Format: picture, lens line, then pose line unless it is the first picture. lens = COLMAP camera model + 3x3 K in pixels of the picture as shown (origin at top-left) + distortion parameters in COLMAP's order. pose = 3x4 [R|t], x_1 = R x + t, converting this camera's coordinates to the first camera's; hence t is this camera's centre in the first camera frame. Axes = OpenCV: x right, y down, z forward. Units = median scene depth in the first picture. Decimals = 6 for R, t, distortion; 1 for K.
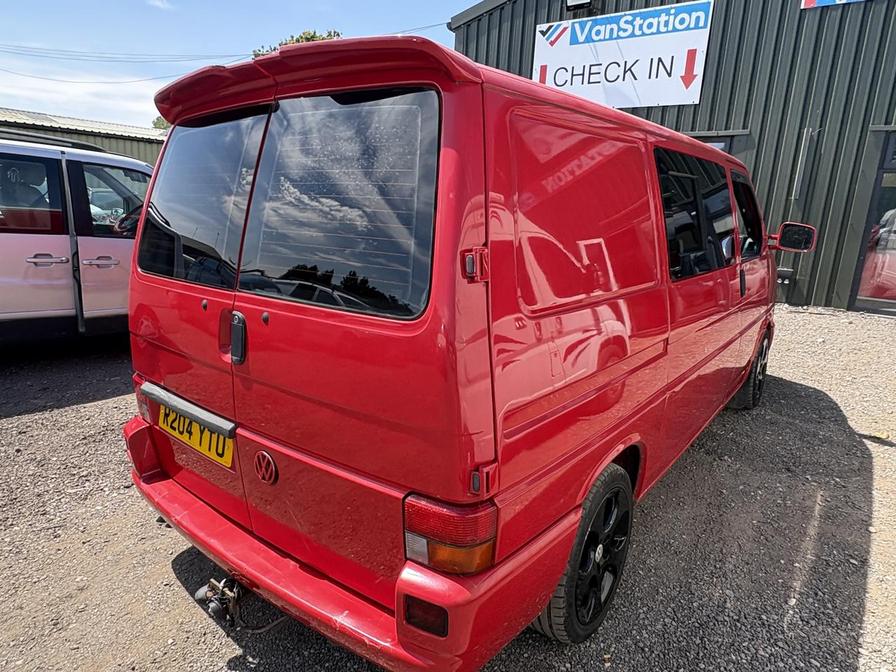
lens RADIAL K [[566.2, 0, 446.6], [0, 566.2, 333.9], [0, 0, 1]] dist [0.000138, 0.003076]
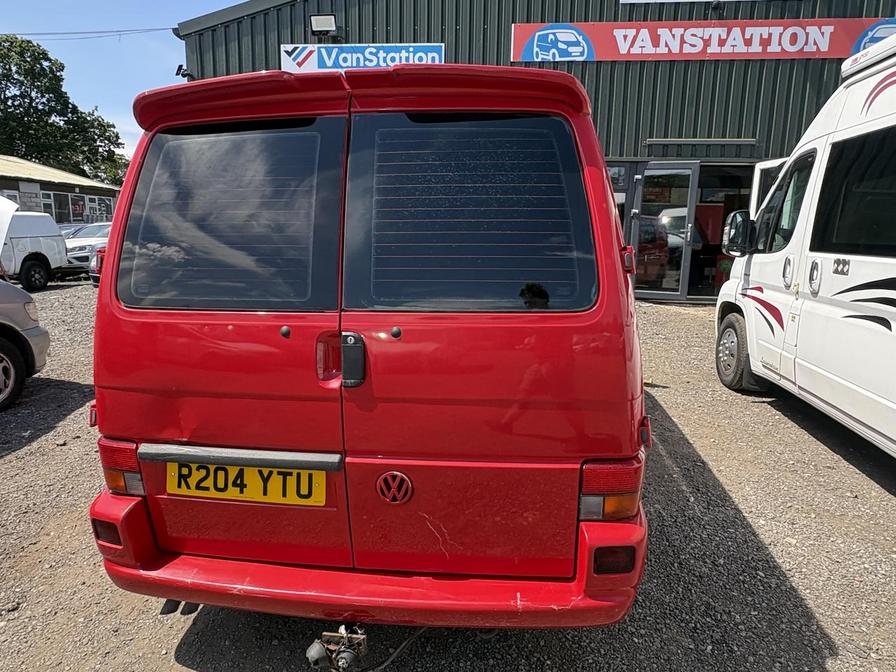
lens RADIAL K [[566.2, 0, 450.8], [0, 566.2, 332.5], [0, 0, 1]] dist [0.000138, 0.003076]
pose [[0.858551, -0.121725, 0.498070, -0.163716], [0.138466, 0.990362, 0.003357, -0.004392], [-0.493678, 0.066083, 0.867130, 0.021473]]
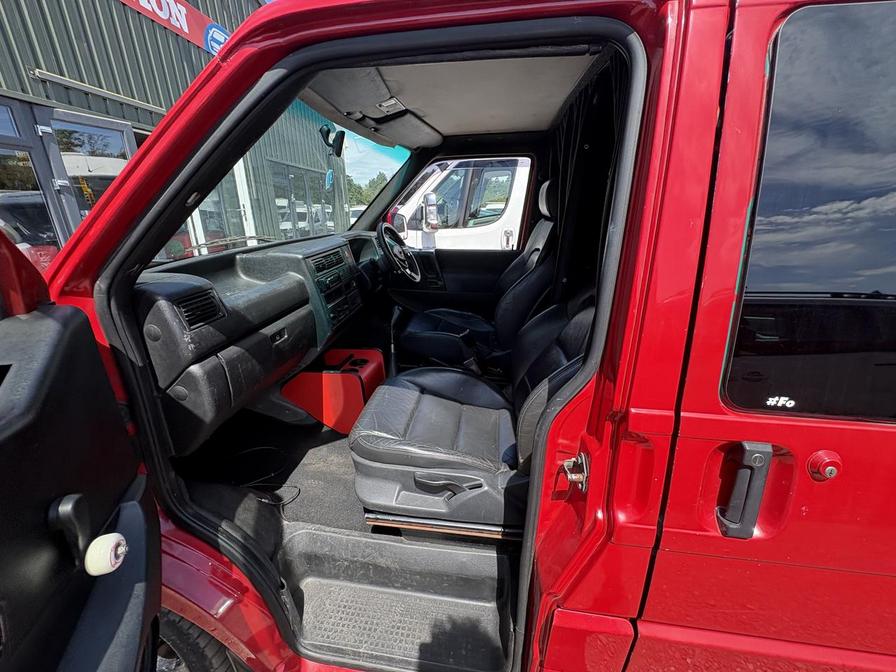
lens RADIAL K [[357.2, 0, 449.7], [0, 357.2, 334.3], [0, 0, 1]] dist [0.002202, 0.000125]
pose [[-0.514615, -0.324159, 0.793784, -0.002532], [0.174470, 0.866823, 0.467096, -0.146196], [-0.839483, 0.378866, -0.389524, 0.631202]]
